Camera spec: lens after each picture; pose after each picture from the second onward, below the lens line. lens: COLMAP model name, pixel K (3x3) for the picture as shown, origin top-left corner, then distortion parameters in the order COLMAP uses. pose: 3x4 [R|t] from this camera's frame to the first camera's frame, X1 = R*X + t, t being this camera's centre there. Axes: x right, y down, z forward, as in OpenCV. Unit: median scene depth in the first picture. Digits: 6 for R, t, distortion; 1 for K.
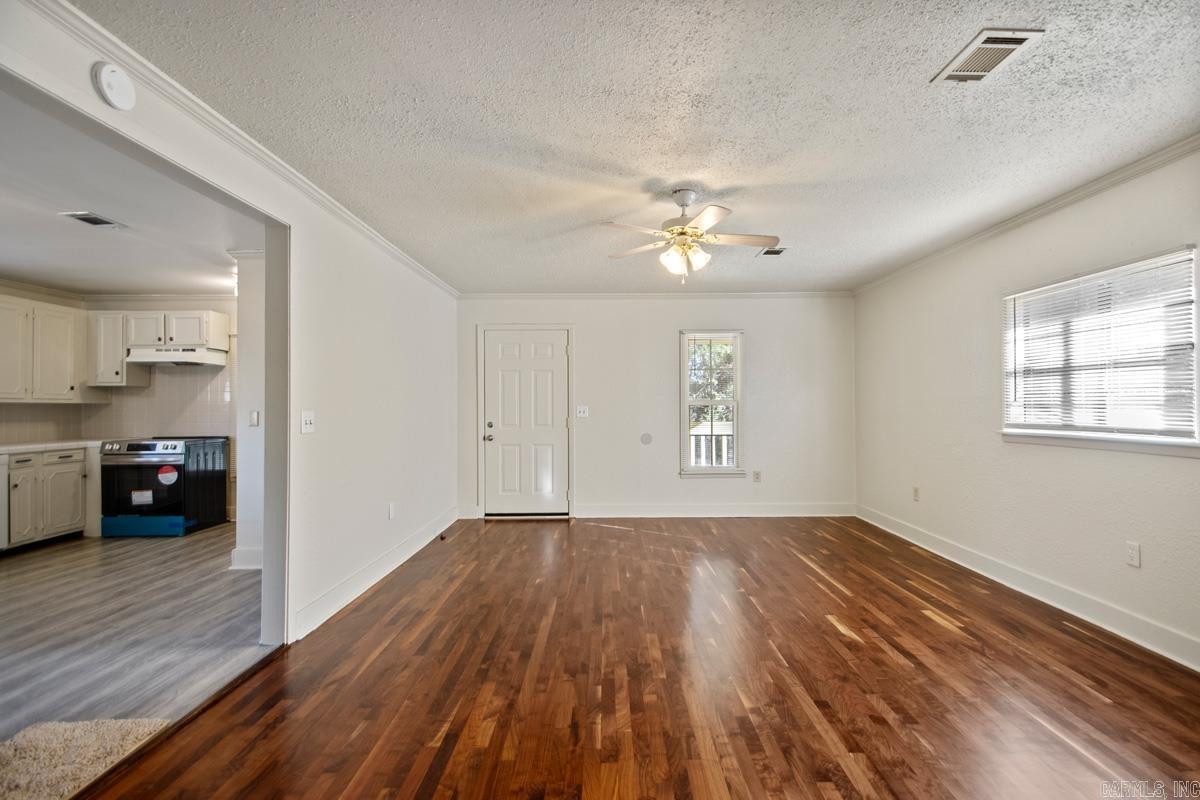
lens RADIAL K [[559.5, 0, 607.4], [0, 559.5, 402.0], [0, 0, 1]] dist [0.040529, -0.021363]
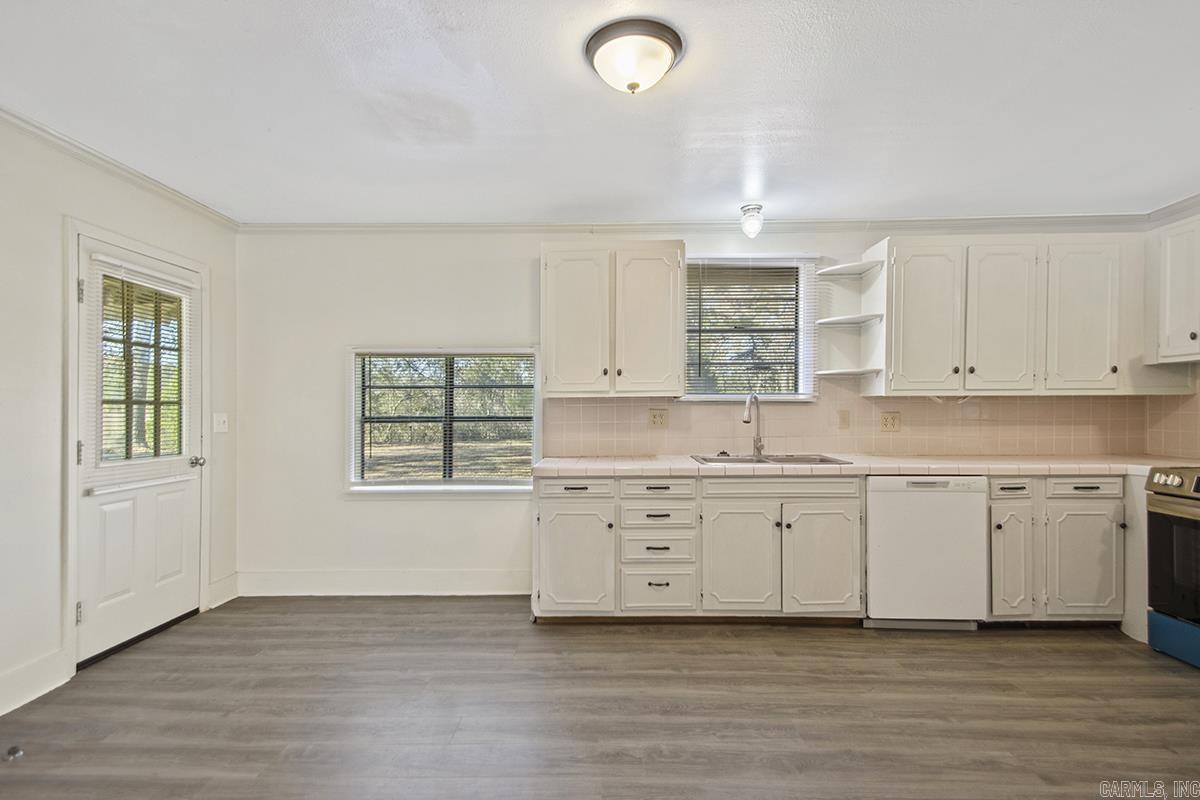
lens RADIAL K [[580.4, 0, 599.3], [0, 580.4, 417.6], [0, 0, 1]] dist [0.030874, -0.018623]
pose [[-0.038416, 0.020149, -0.999059, -0.324965], [0.015447, 0.999689, 0.019567, 0.005128], [0.999142, -0.014681, -0.038716, 0.512040]]
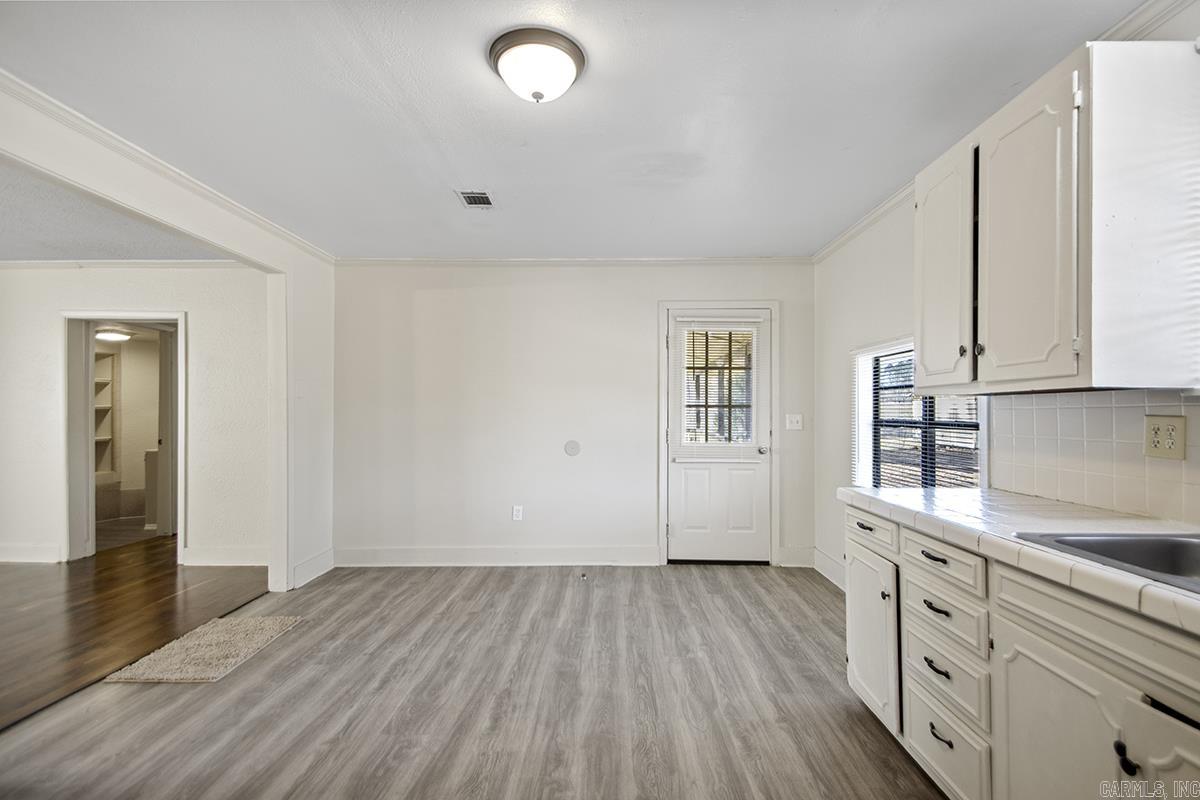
lens RADIAL K [[549.6, 0, 602.2], [0, 549.6, 404.0], [0, 0, 1]] dist [0.017474, -0.000527]
pose [[-0.999756, 0.003758, 0.021755, -0.736245], [0.003254, 0.999727, -0.023158, 0.009489], [-0.021836, -0.023082, -0.999495, 0.865909]]
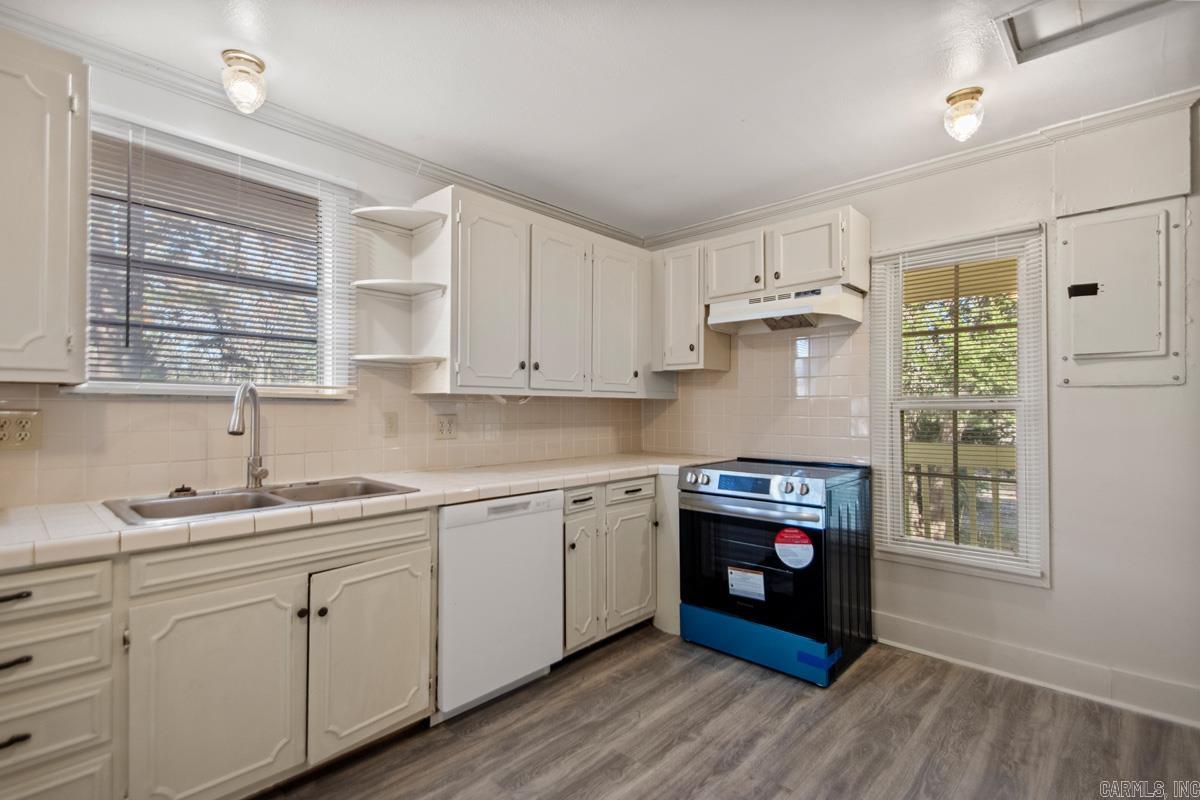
lens RADIAL K [[559.5, 0, 607.4], [0, 559.5, 402.0], [0, 0, 1]] dist [0.040529, -0.021363]
pose [[0.733367, -0.000169, -0.679833, -0.565178], [0.000845, 0.999999, 0.000664, 0.005801], [0.679832, -0.001061, 0.733367, 0.548054]]
